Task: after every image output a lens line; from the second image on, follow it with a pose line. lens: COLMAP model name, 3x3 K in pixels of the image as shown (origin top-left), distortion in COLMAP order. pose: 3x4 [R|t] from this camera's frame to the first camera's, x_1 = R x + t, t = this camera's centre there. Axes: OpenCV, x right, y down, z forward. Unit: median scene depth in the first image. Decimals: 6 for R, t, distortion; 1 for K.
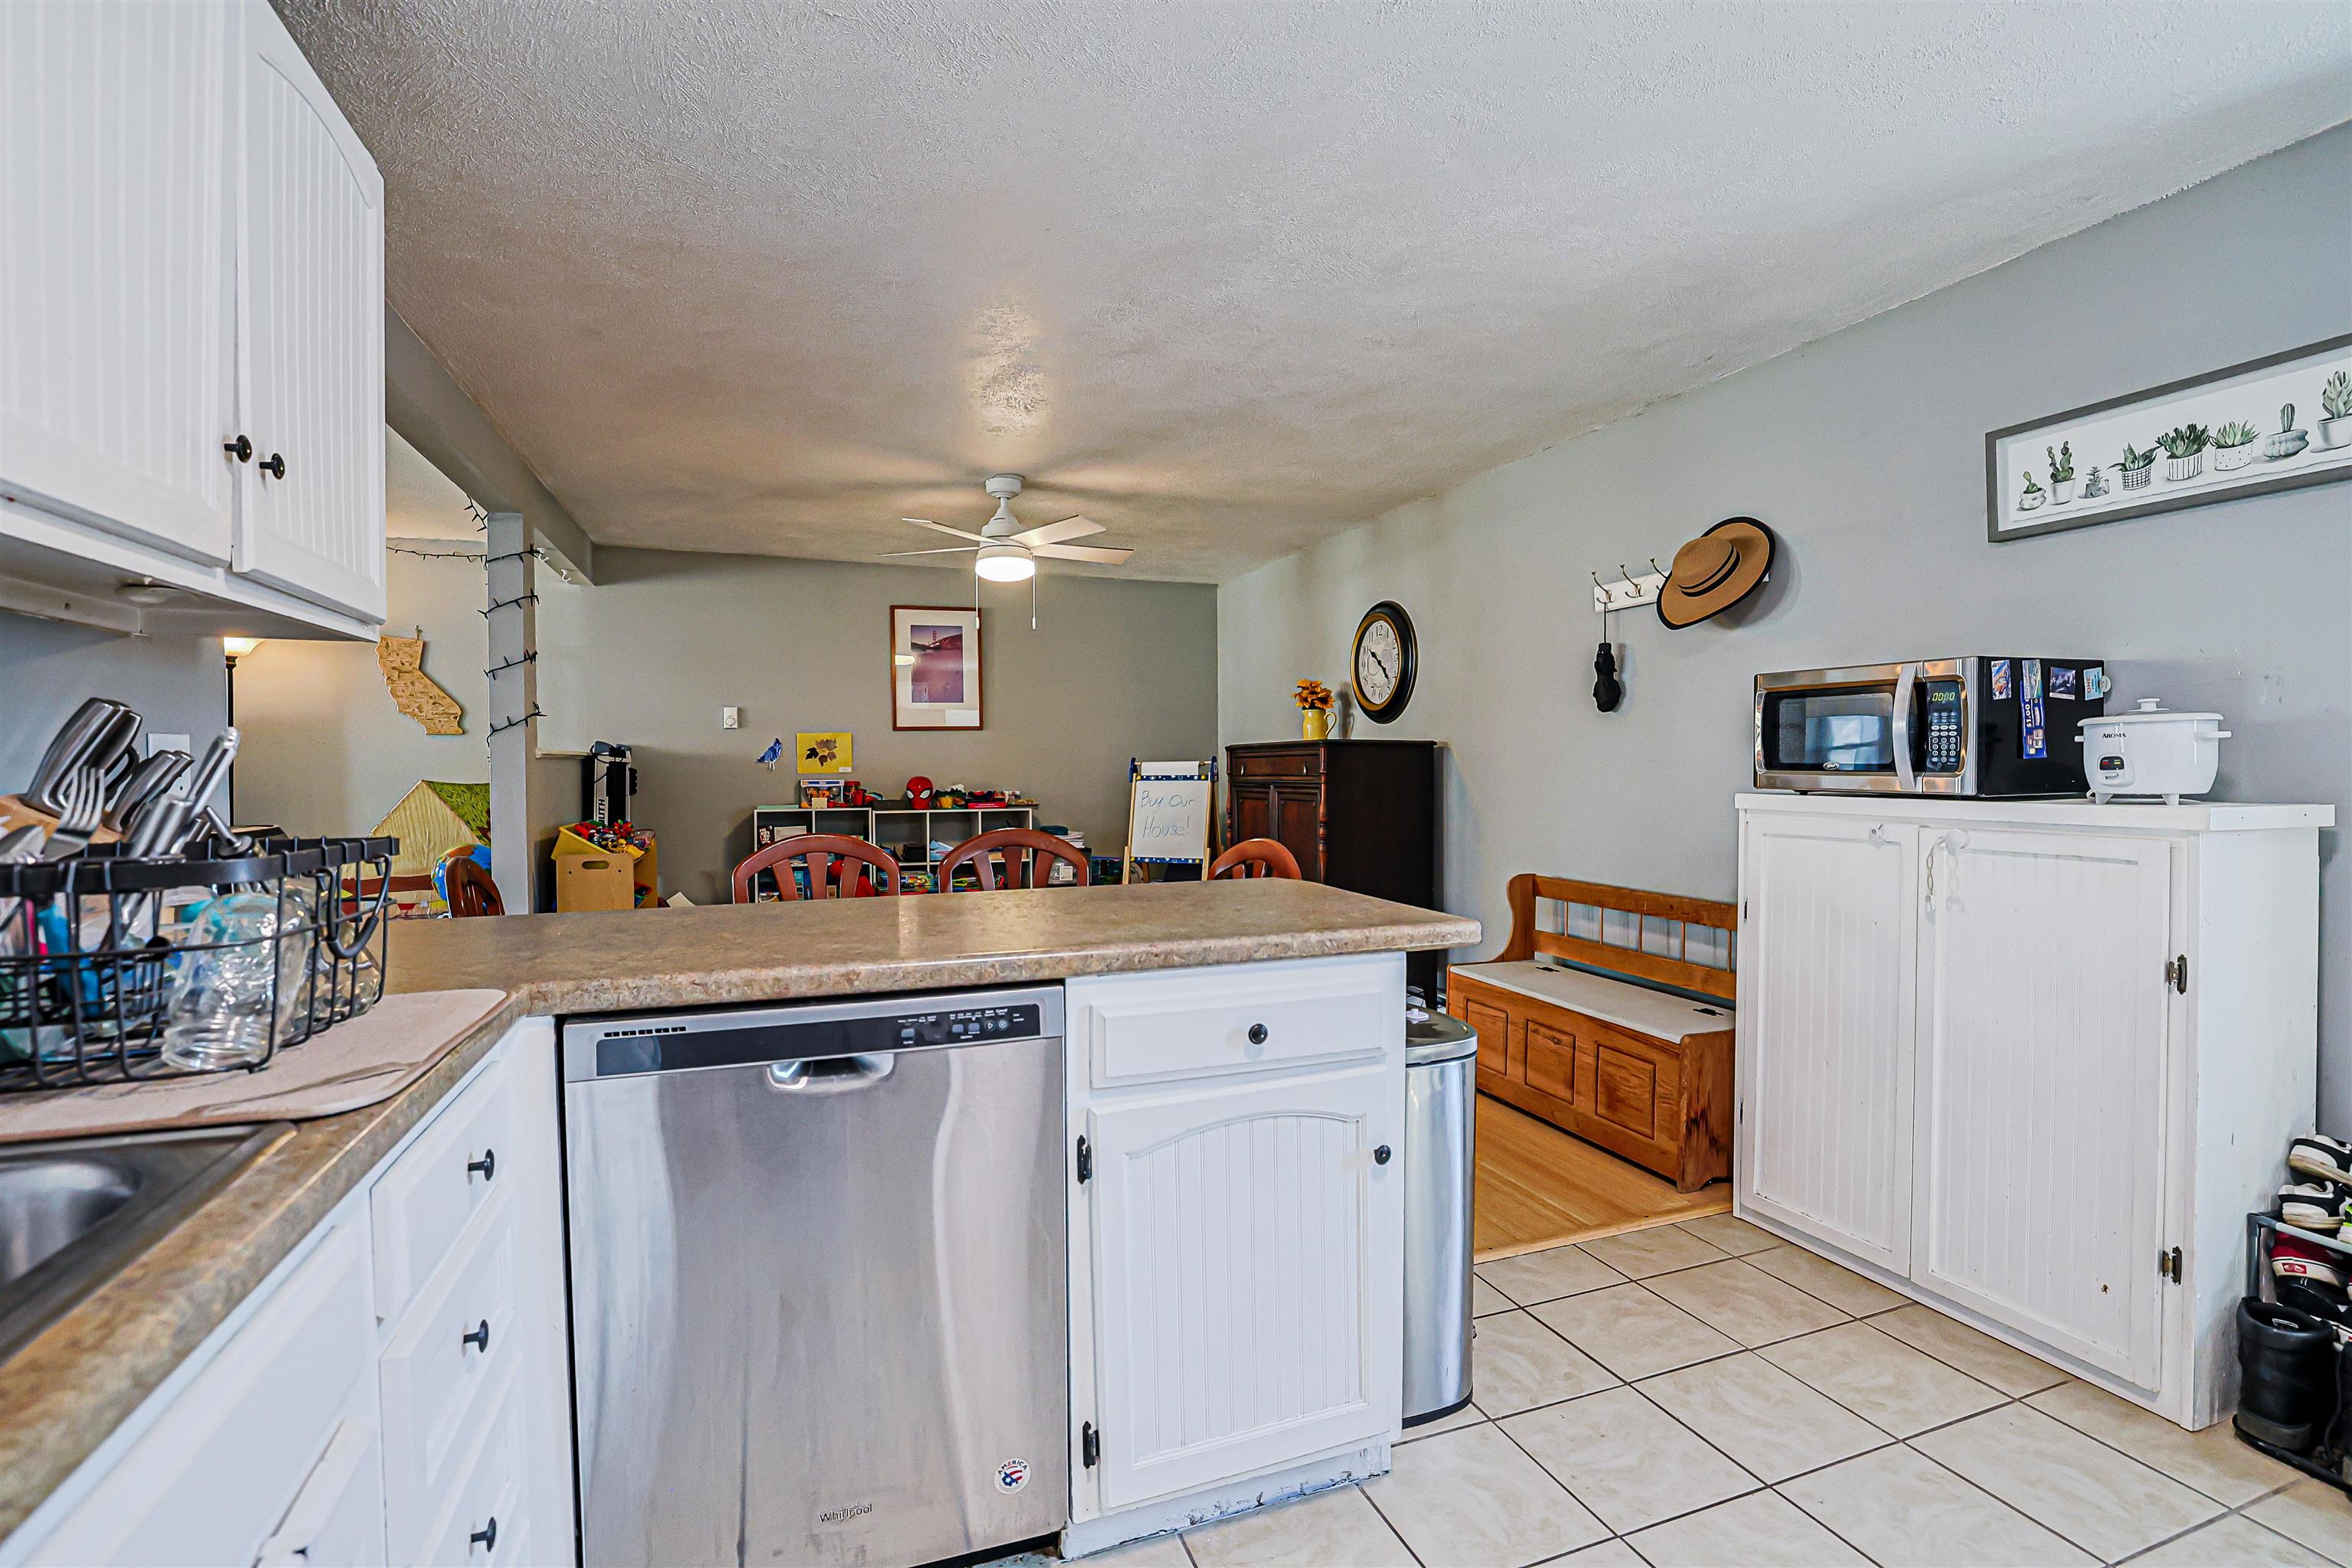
lens RADIAL K [[1077.4, 0, 1176.0], [0, 1077.4, 784.0], [0, 0, 1]] dist [-0.000997, 0.000016]
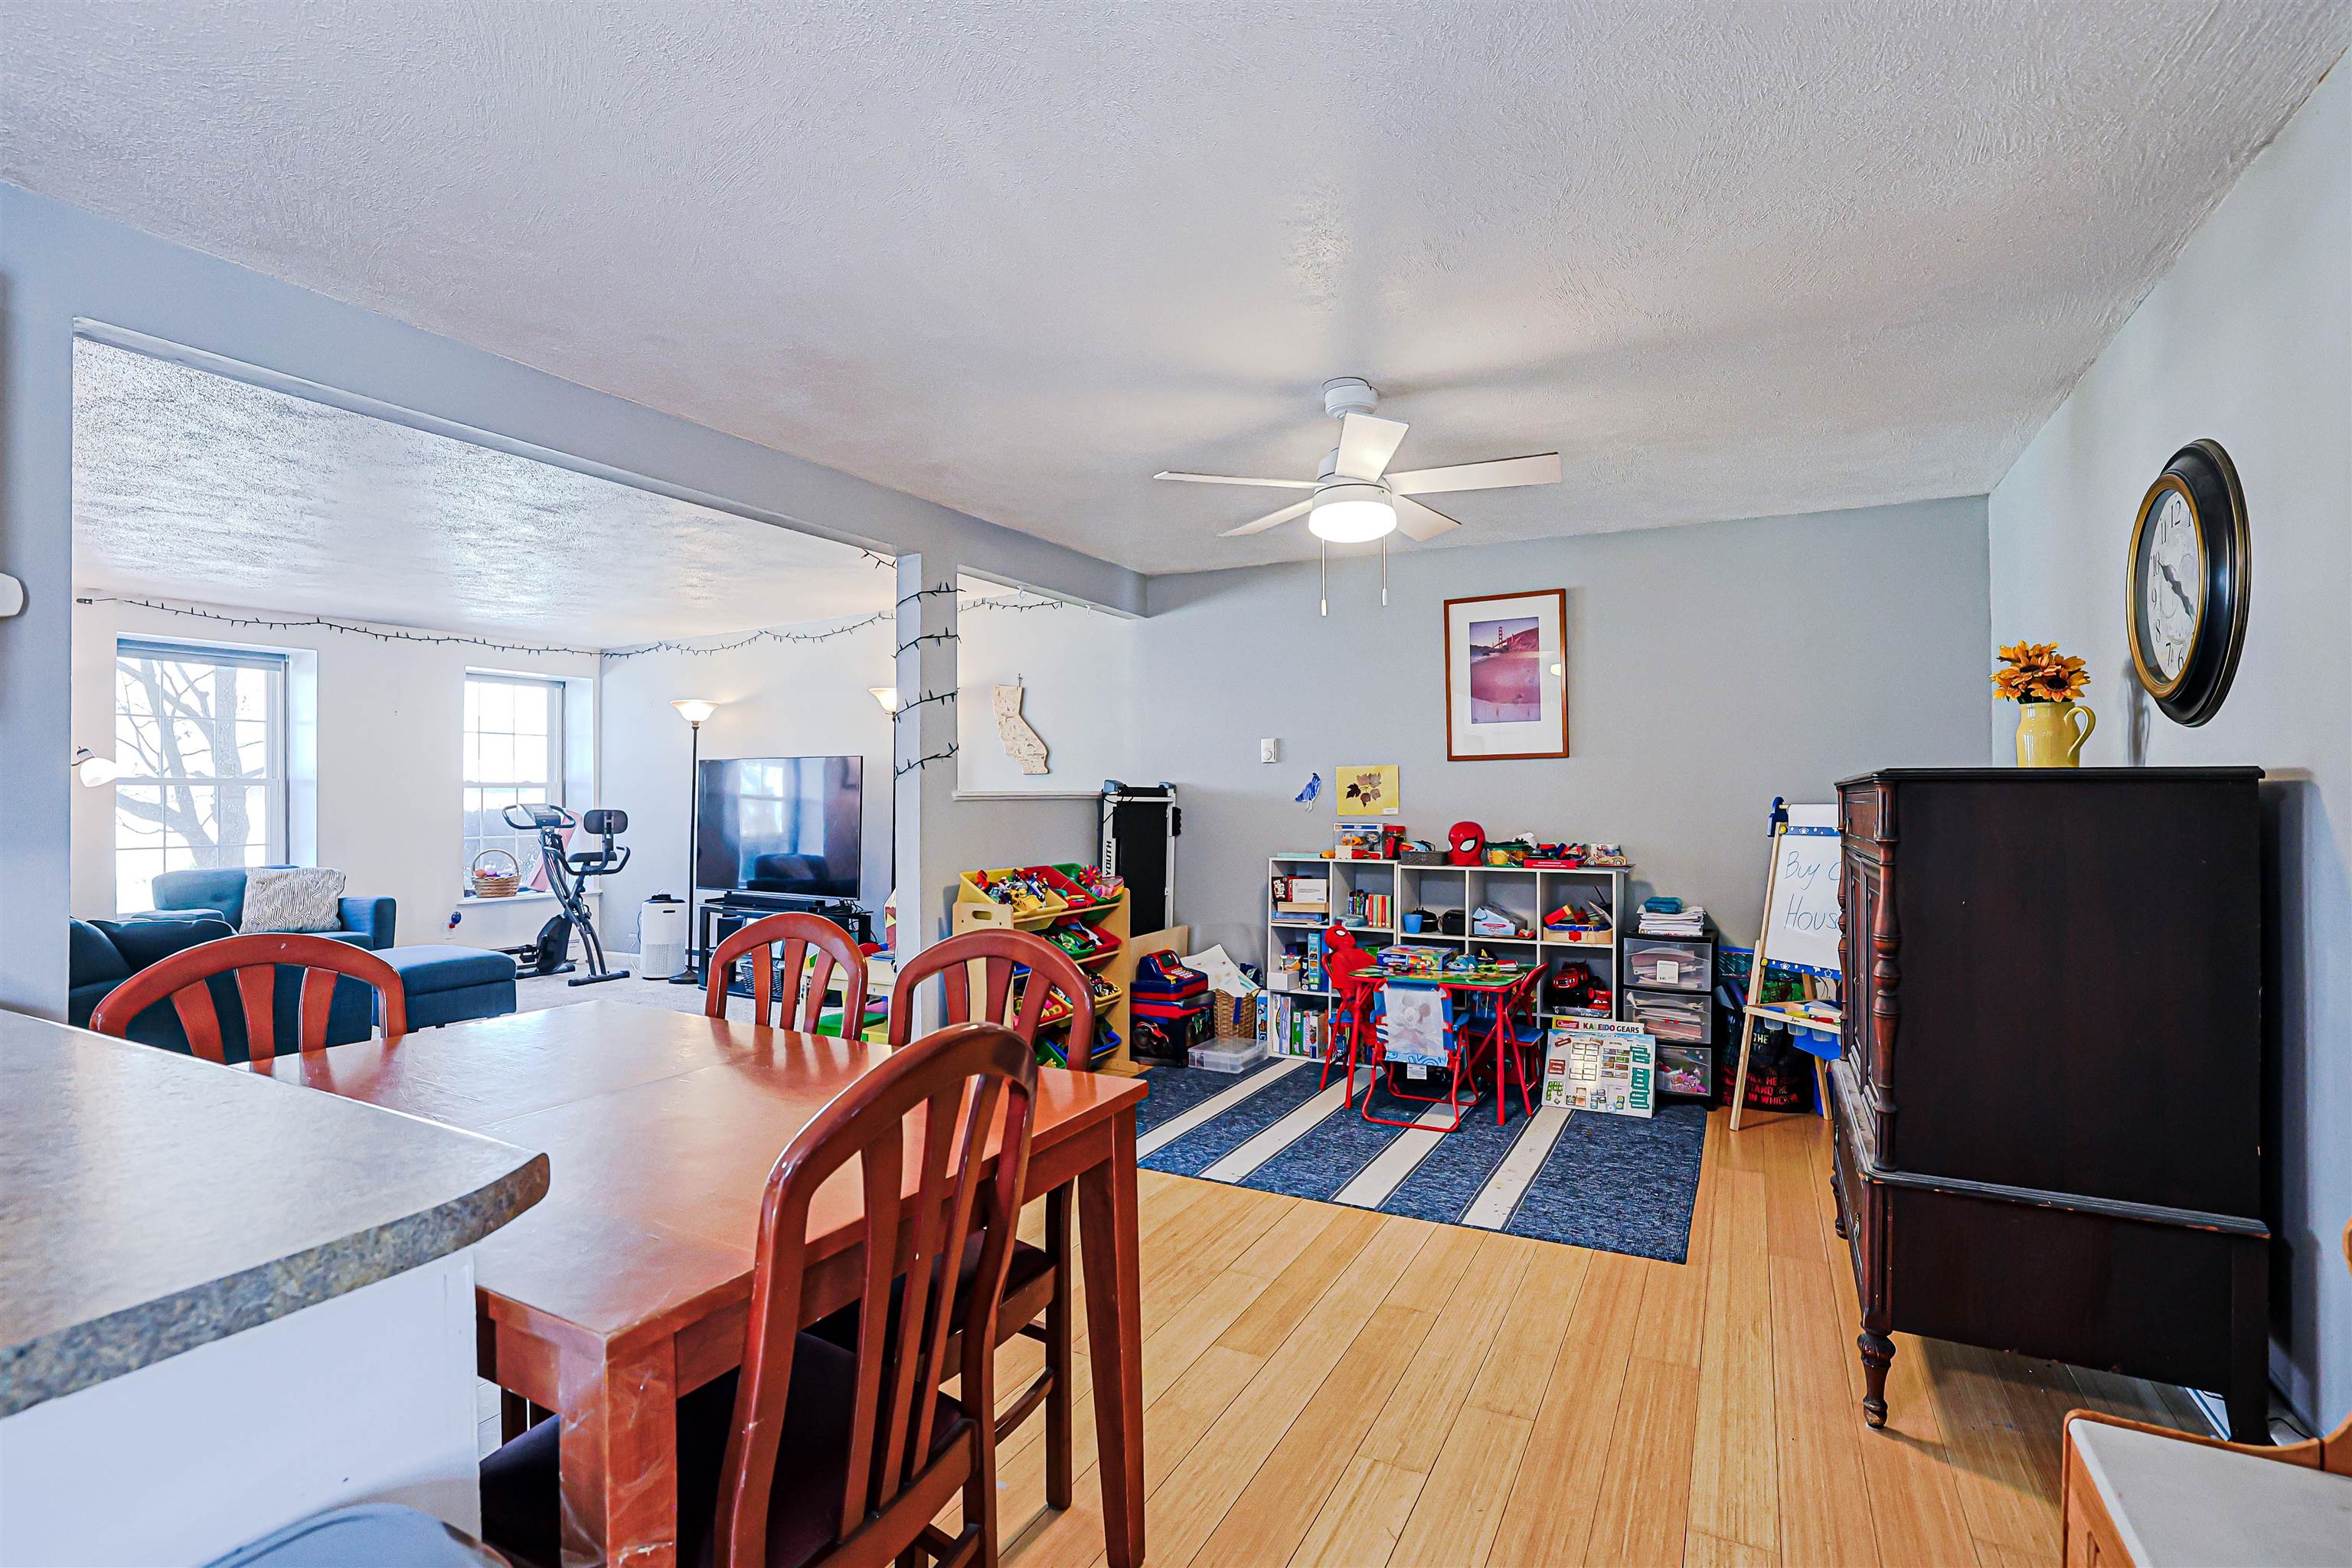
lens RADIAL K [[1123.3, 0, 1176.0], [0, 1123.3, 784.0], [0, 0, 1]] dist [-0.000286, 0.000279]
pose [[0.673489, -0.005464, -0.739177, 0.211988], [-0.013292, 0.999721, -0.019501, -0.015531], [0.739078, 0.022959, 0.673229, 0.330515]]
